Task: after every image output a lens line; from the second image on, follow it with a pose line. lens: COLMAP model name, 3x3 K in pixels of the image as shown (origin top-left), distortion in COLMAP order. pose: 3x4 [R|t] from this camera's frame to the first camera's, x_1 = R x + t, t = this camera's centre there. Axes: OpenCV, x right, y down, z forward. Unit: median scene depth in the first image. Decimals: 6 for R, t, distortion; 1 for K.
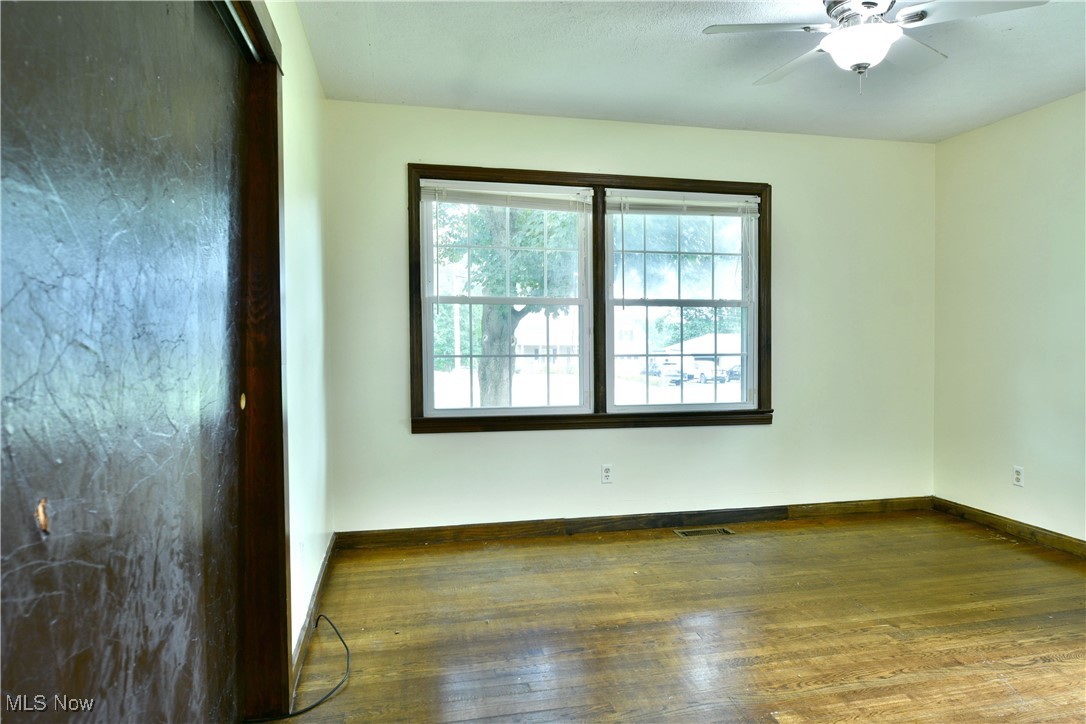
lens RADIAL K [[671.6, 0, 568.9], [0, 671.6, 337.6], [0, 0, 1]] dist [-0.013121, -0.001489]
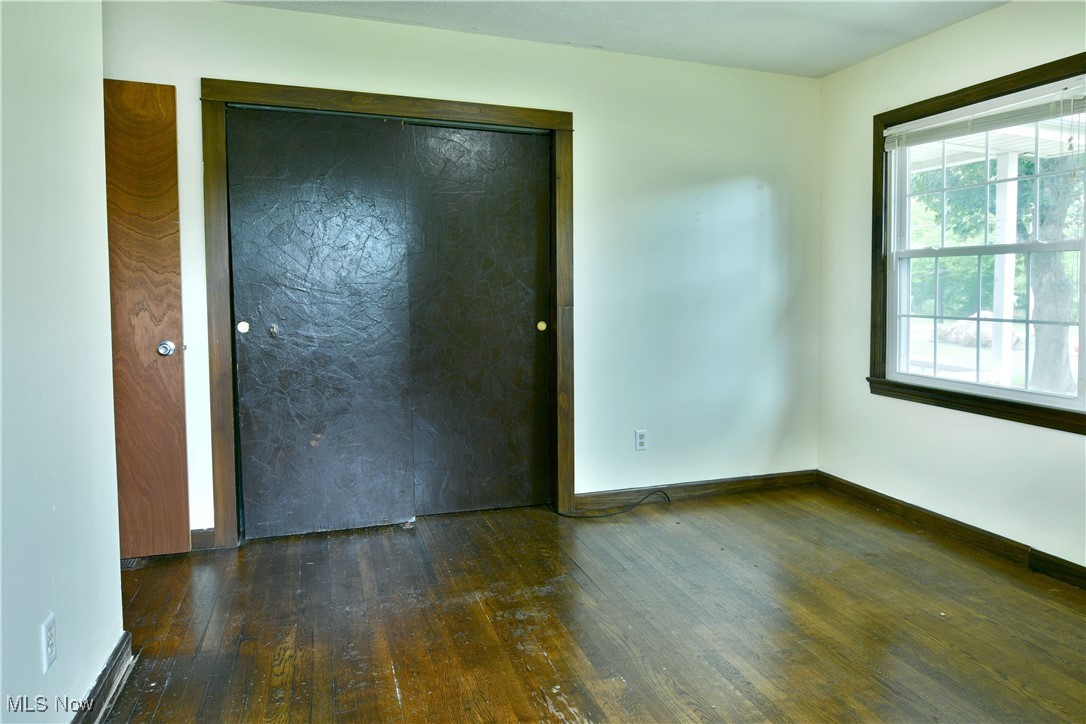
lens RADIAL K [[662.8, 0, 543.4], [0, 662.8, 320.7], [0, 0, 1]] dist [-0.001806, -0.000460]
pose [[0.089744, 0.046541, -0.994877, 0.836960], [0.000876, 0.998904, 0.046808, -0.011306], [0.995964, -0.005072, 0.089605, 0.531604]]
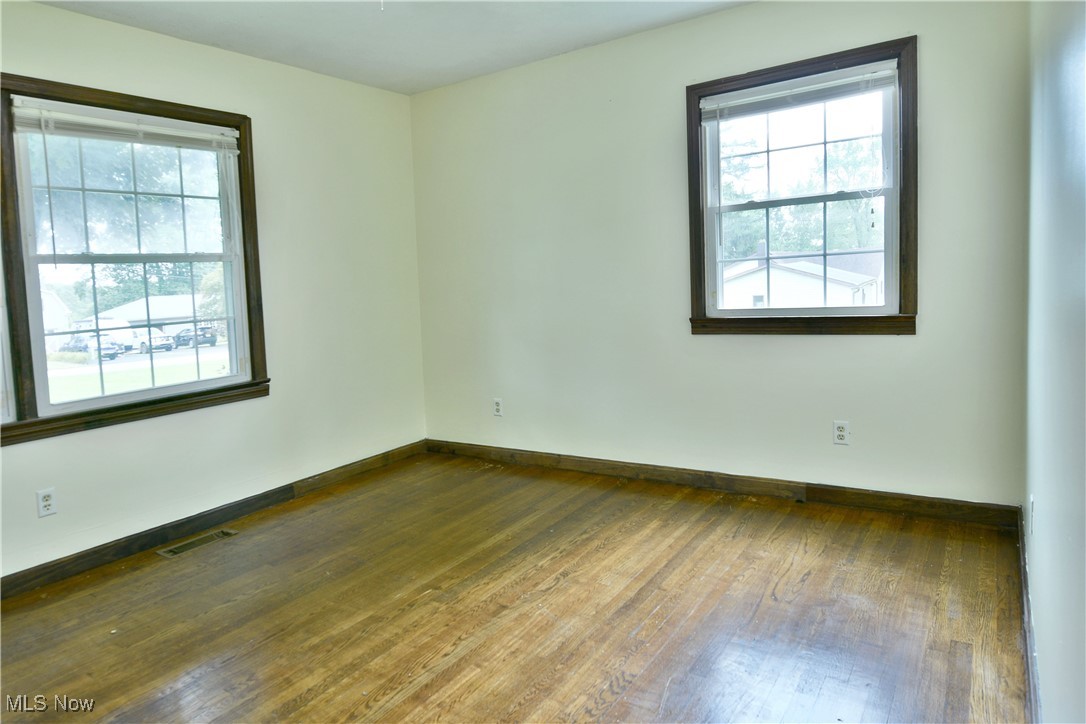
lens RADIAL K [[682.6, 0, 541.0], [0, 682.6, 301.3], [0, 0, 1]] dist [-0.010914, -0.003324]
pose [[0.745338, -0.067111, 0.663300, -0.018359], [0.059522, 0.997646, 0.034055, -0.002563], [-0.664024, 0.014099, 0.747578, 0.153378]]
